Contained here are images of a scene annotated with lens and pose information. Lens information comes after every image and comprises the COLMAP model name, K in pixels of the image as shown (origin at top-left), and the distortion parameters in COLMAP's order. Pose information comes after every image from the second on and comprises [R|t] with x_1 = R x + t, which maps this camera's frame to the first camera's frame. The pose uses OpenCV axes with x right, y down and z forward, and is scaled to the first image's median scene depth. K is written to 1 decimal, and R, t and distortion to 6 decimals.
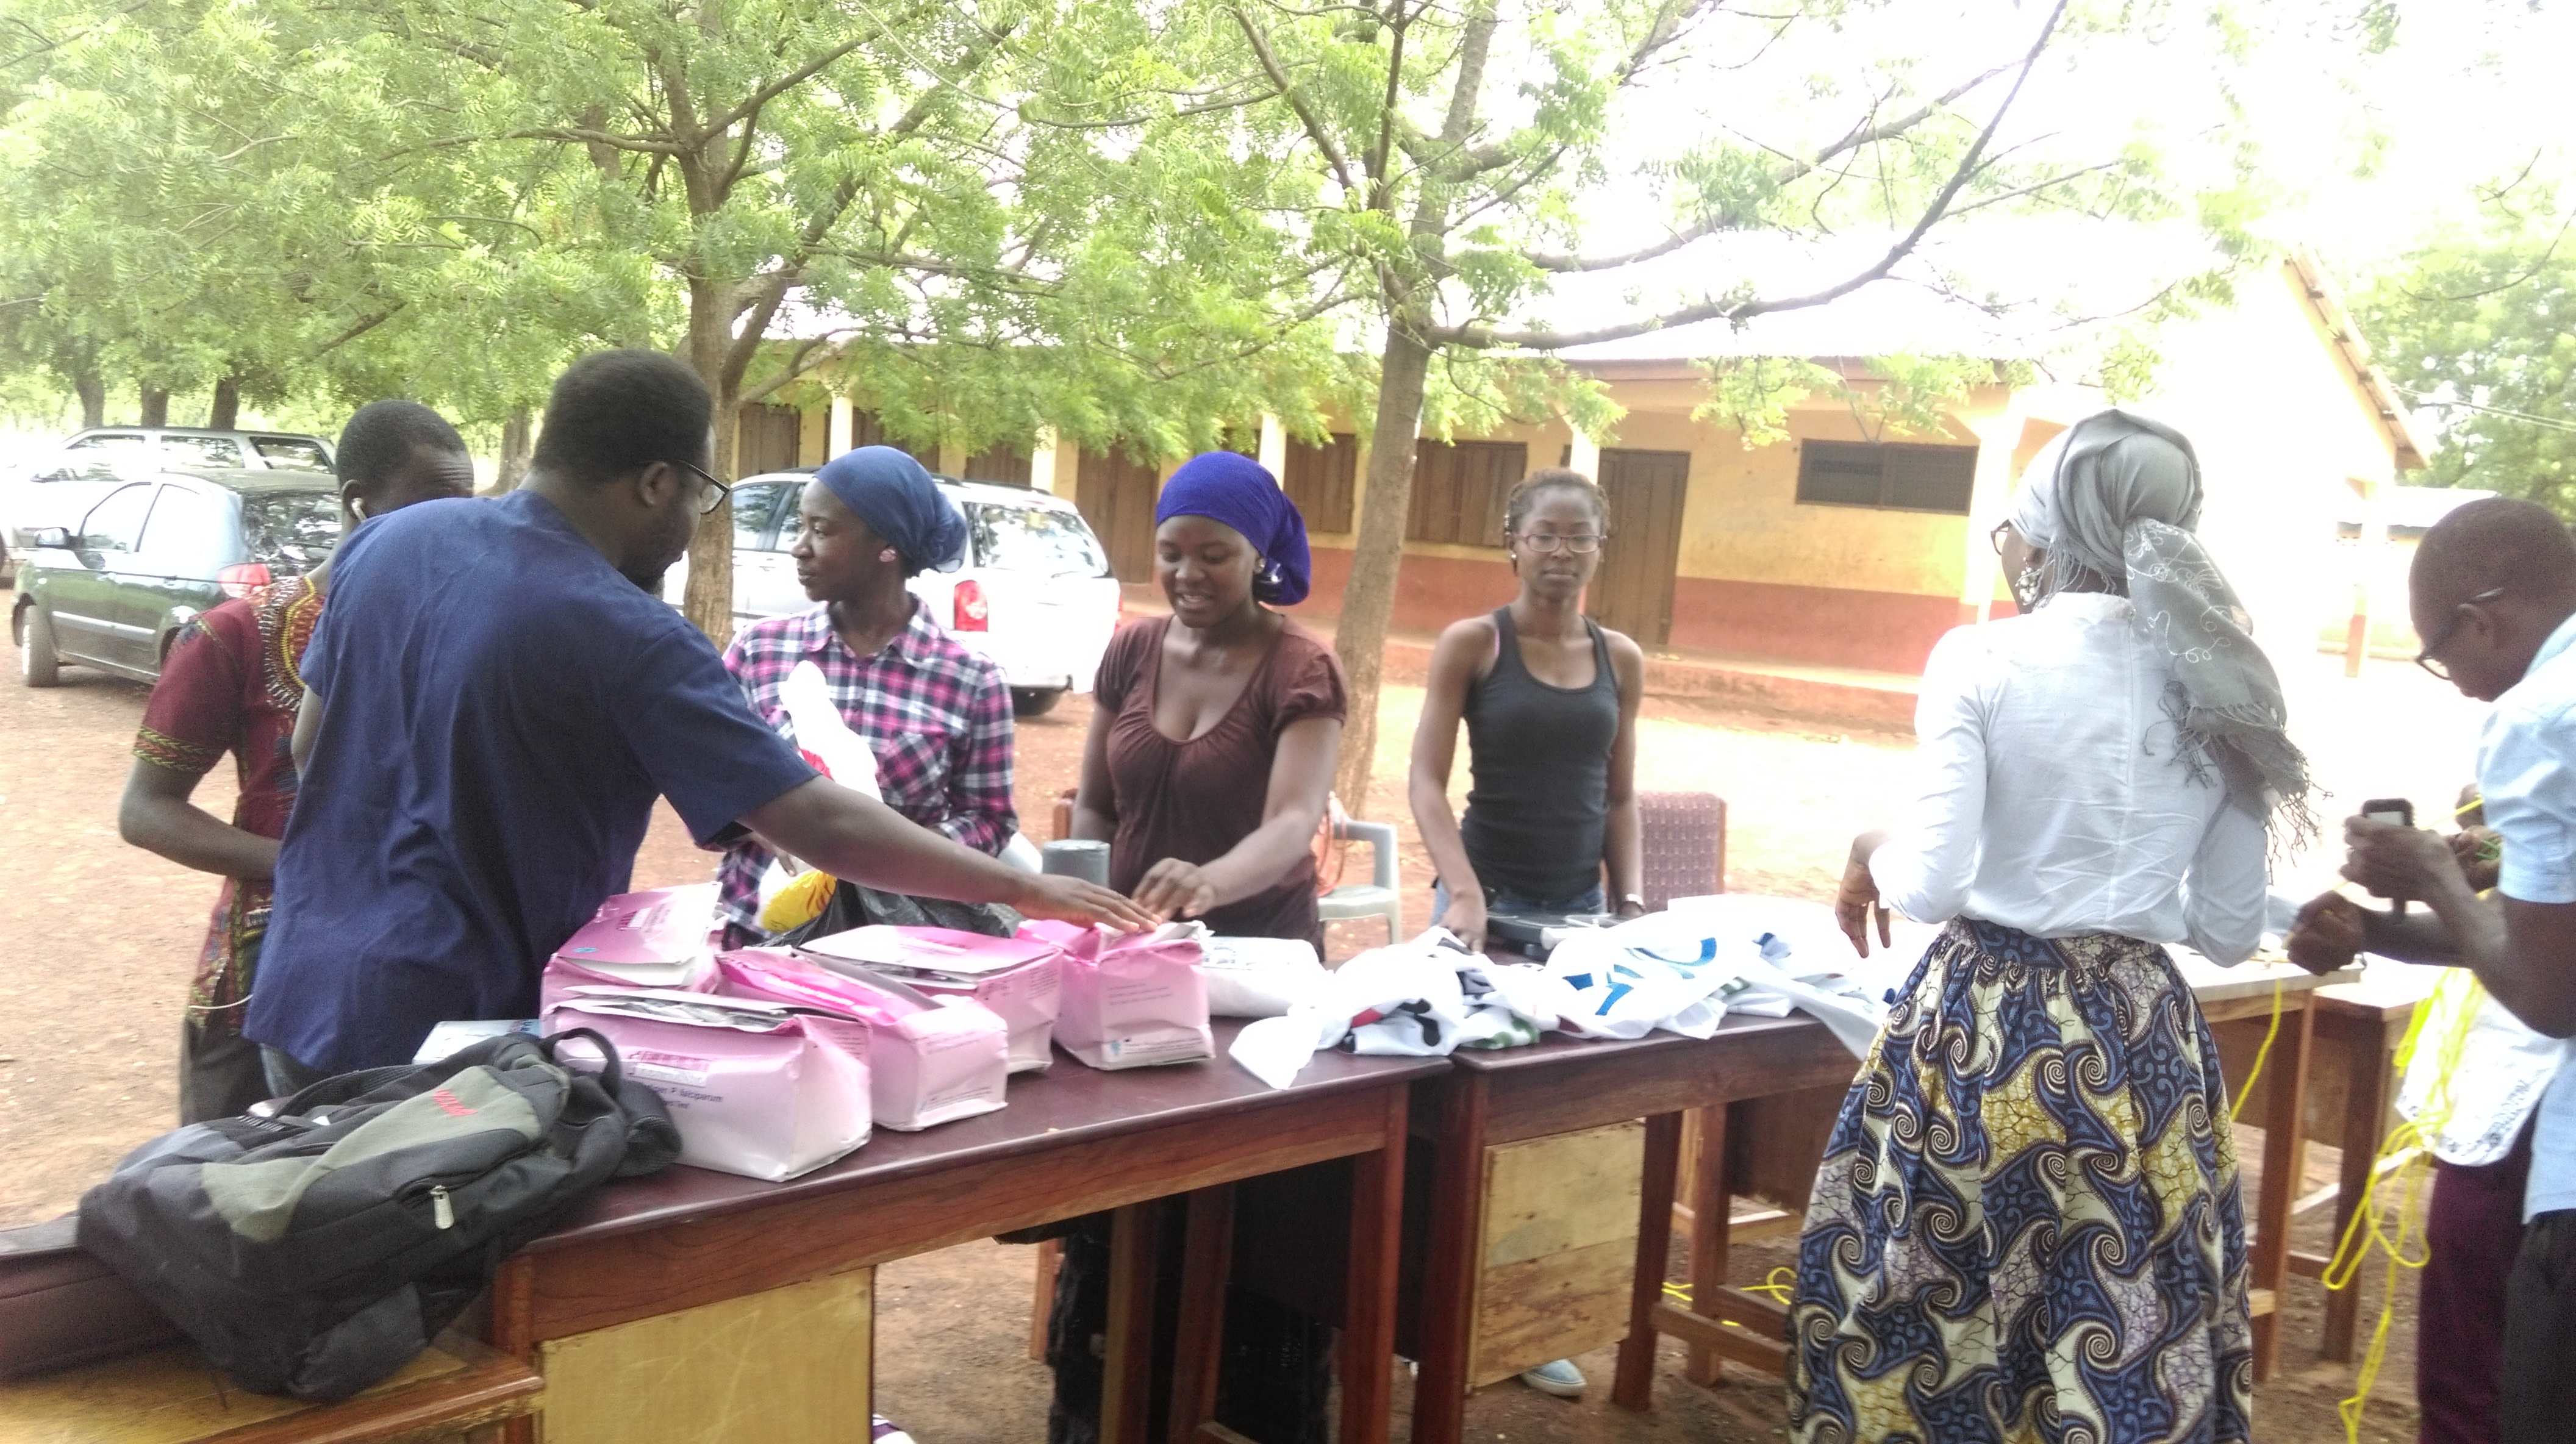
lens RADIAL K [[2162.1, 0, 1288.0], [0, 2162.1, 722.0], [0, 0, 1]] dist [0.055304, -0.129472]
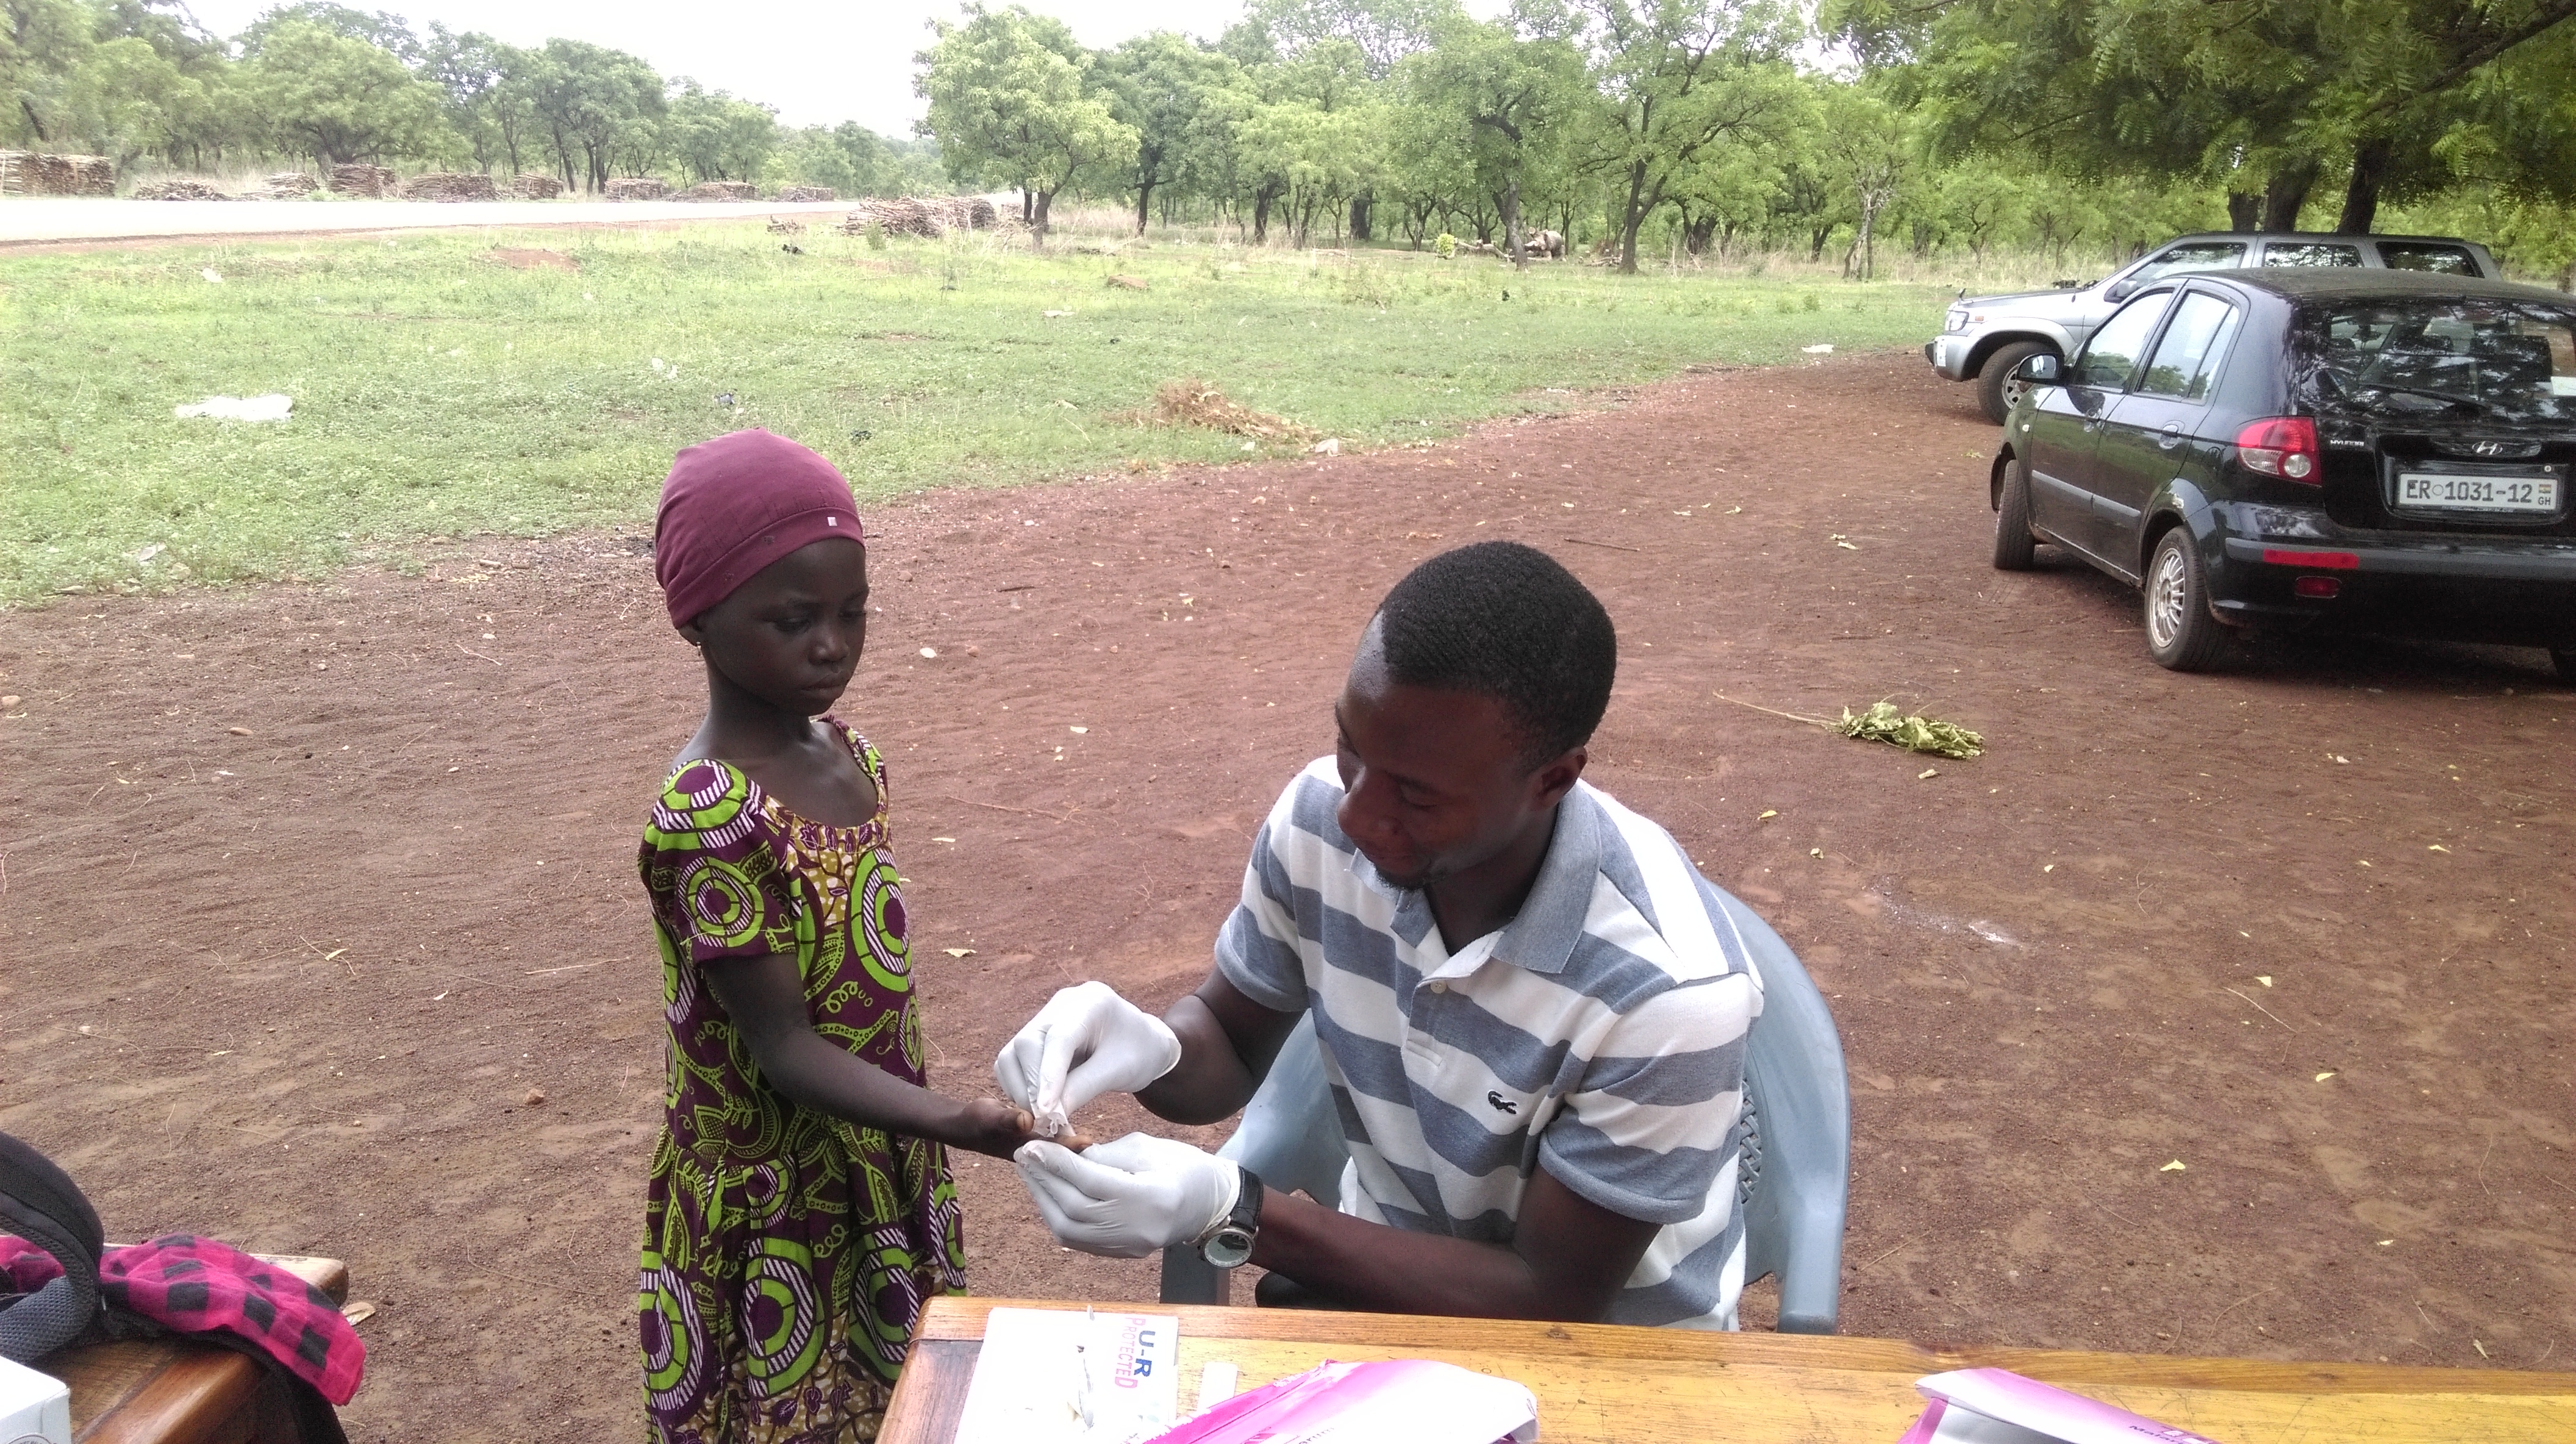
lens RADIAL K [[2176.4, 0, 1288.0], [0, 2176.4, 722.0], [0, 0, 1]] dist [0.052707, -0.113160]
pose [[0.605679, 0.148553, -0.781719, -0.132657], [-0.093025, 0.988901, 0.115848, -0.029024], [0.790253, 0.002552, 0.612776, 0.350999]]
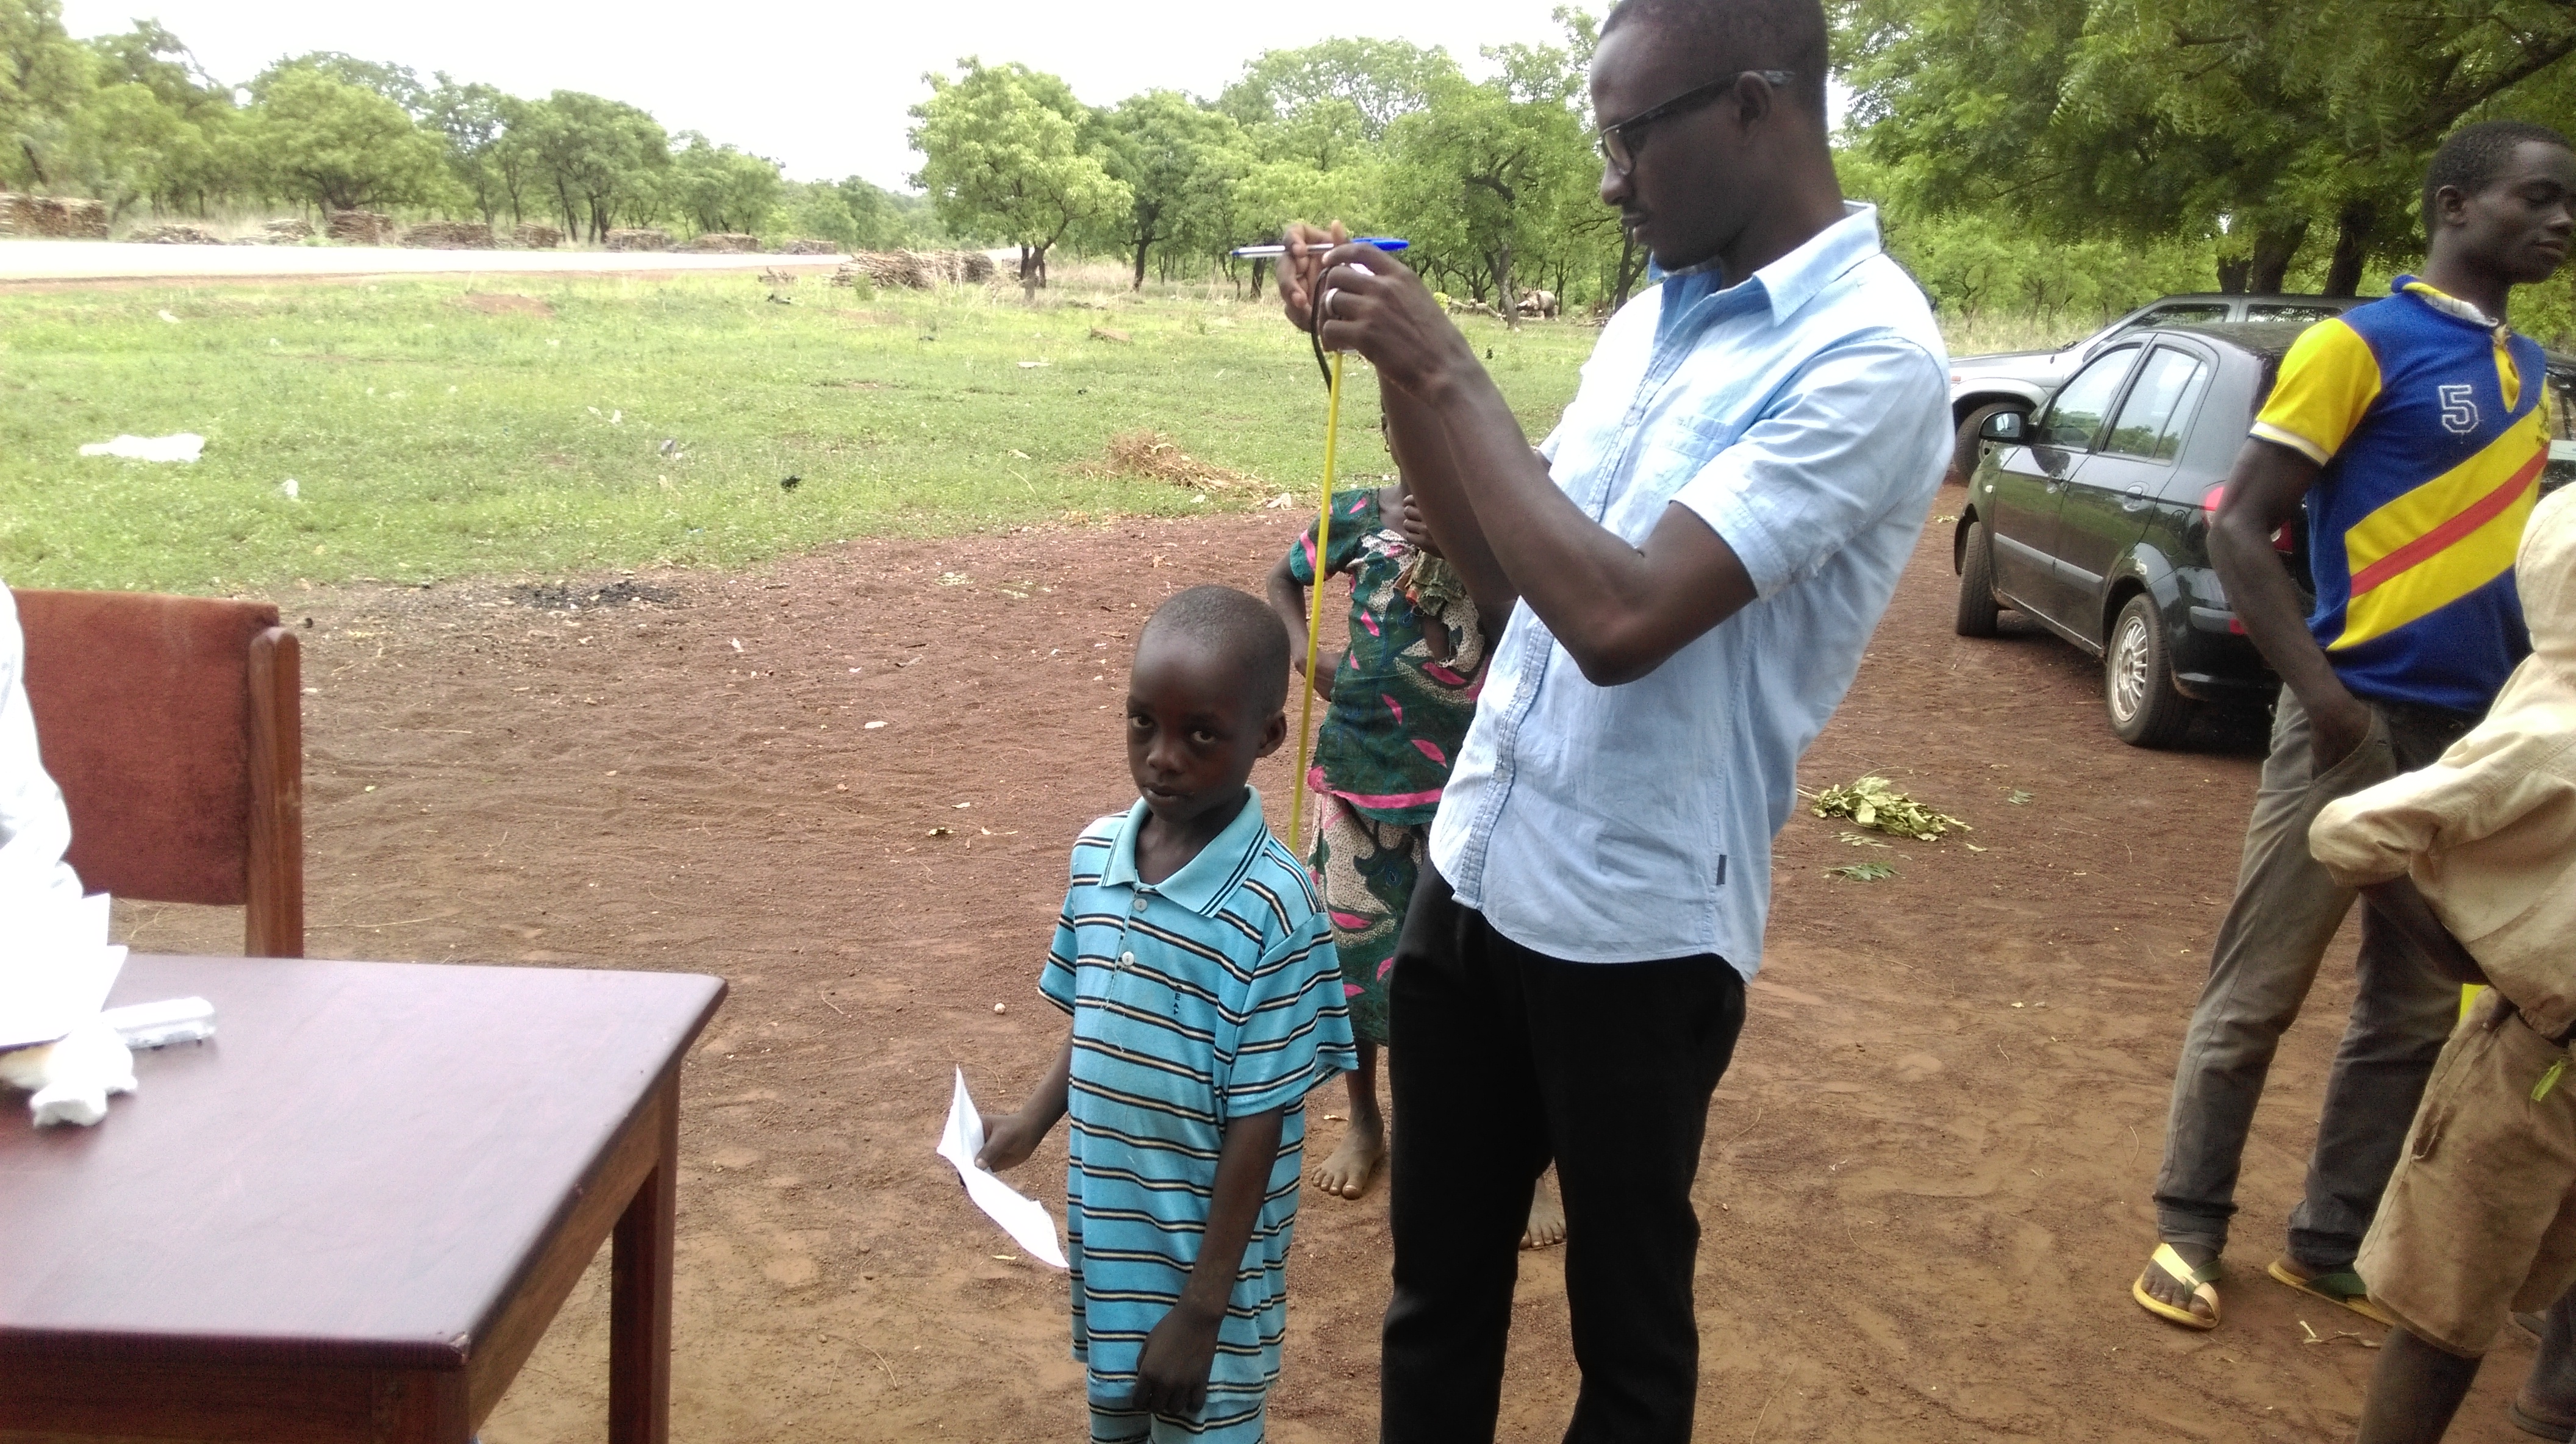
lens RADIAL K [[2162.1, 0, 1288.0], [0, 2162.1, 722.0], [0, 0, 1]] dist [0.055304, -0.129472]
pose [[0.603820, 0.136224, -0.785394, -0.149298], [-0.104676, 0.990308, 0.091289, -0.030538], [0.790218, 0.027089, 0.612227, 0.393945]]
